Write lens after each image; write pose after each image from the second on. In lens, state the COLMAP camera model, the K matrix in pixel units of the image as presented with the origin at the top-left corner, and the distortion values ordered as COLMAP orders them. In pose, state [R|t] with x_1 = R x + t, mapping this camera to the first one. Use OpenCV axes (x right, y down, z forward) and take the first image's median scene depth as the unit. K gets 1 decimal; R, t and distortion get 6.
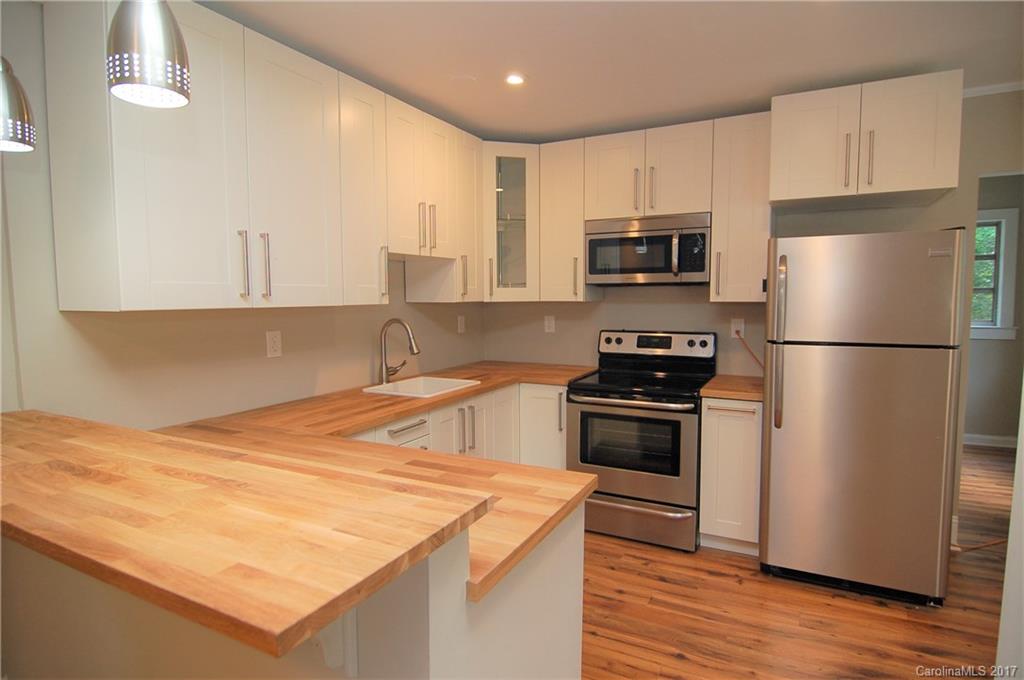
lens RADIAL K [[549.8, 0, 509.6], [0, 549.8, 341.4], [0, 0, 1]] dist [-0.003272, -0.016238]
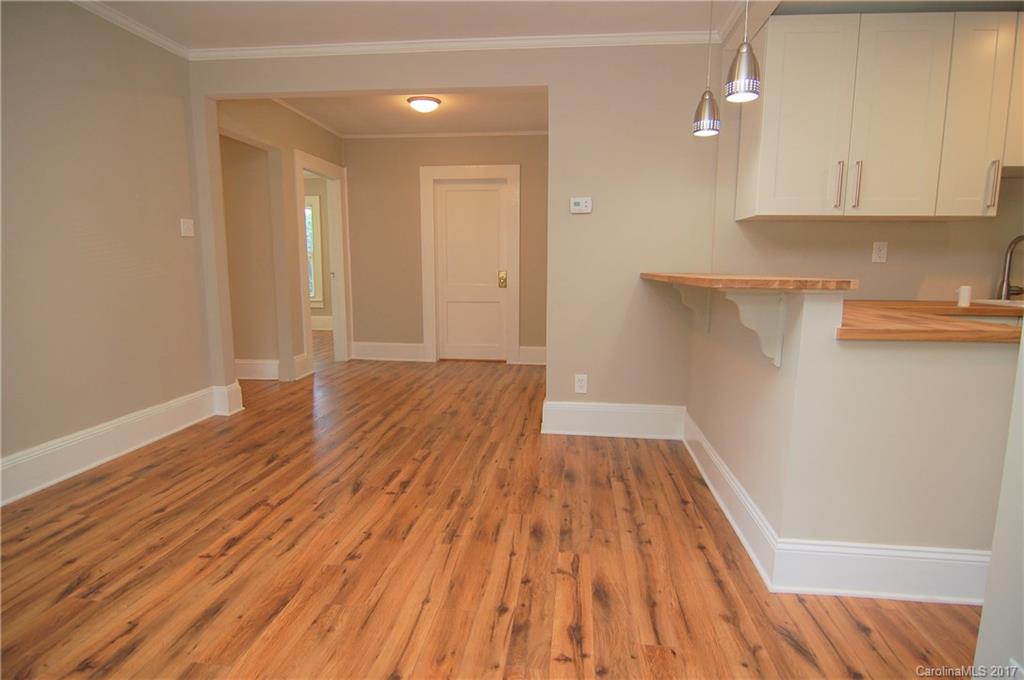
lens RADIAL K [[549.8, 0, 509.6], [0, 549.8, 341.4], [0, 0, 1]] dist [-0.003272, -0.016238]
pose [[0.362908, 0.140294, -0.921203, 0.370601], [-0.085455, 0.989446, 0.117022, 0.110062], [0.927898, 0.036253, 0.371067, -0.210897]]
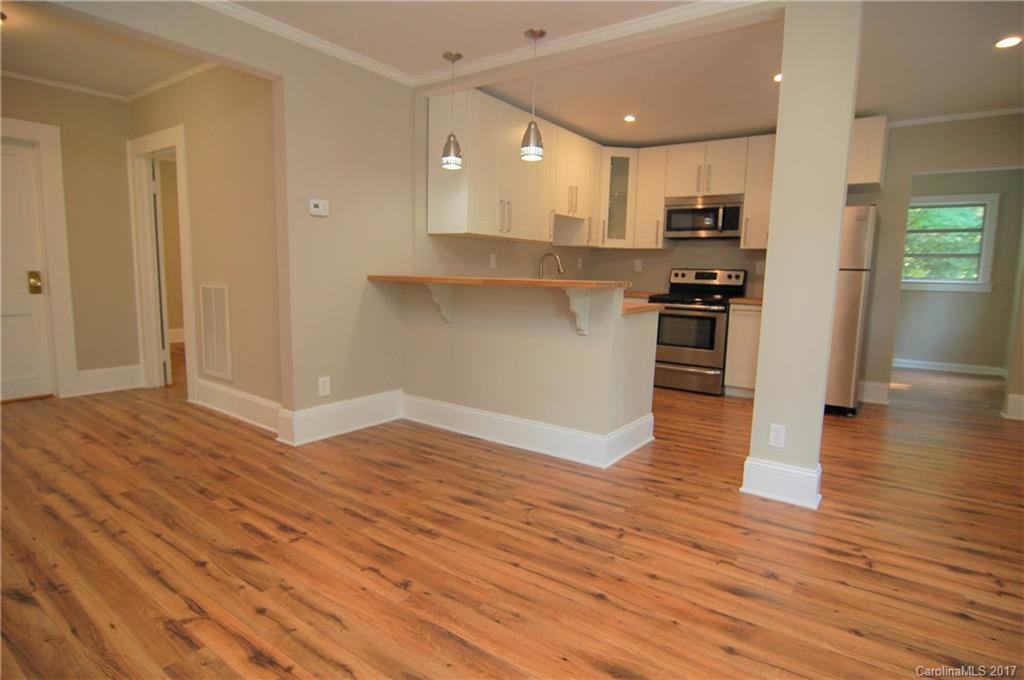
lens RADIAL K [[549.8, 0, 509.6], [0, 549.8, 341.4], [0, 0, 1]] dist [-0.003272, -0.016238]
pose [[0.990540, 0.048680, -0.128299, -0.094705], [-0.042794, 0.997919, 0.048239, 0.153747], [0.130381, -0.042292, 0.990562, -0.722428]]
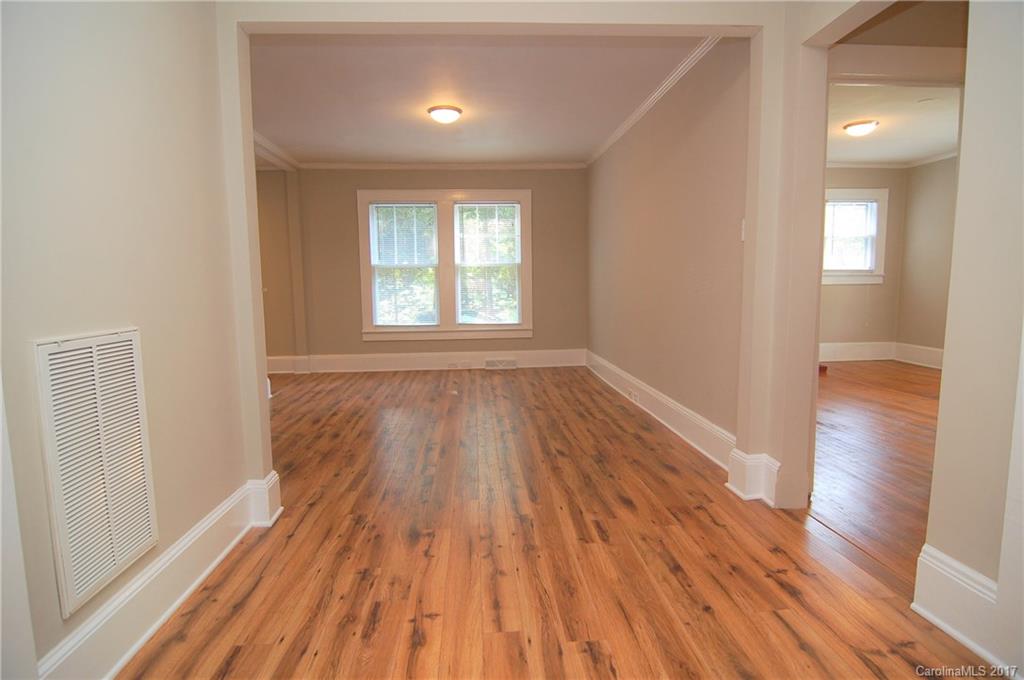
lens RADIAL K [[549.8, 0, 509.6], [0, 549.8, 341.4], [0, 0, 1]] dist [-0.003272, -0.016238]
pose [[-0.533008, -0.076830, 0.842615, -1.531616], [0.090406, 0.984996, 0.147000, 0.080298], [-0.841267, 0.154530, -0.518065, 0.393721]]
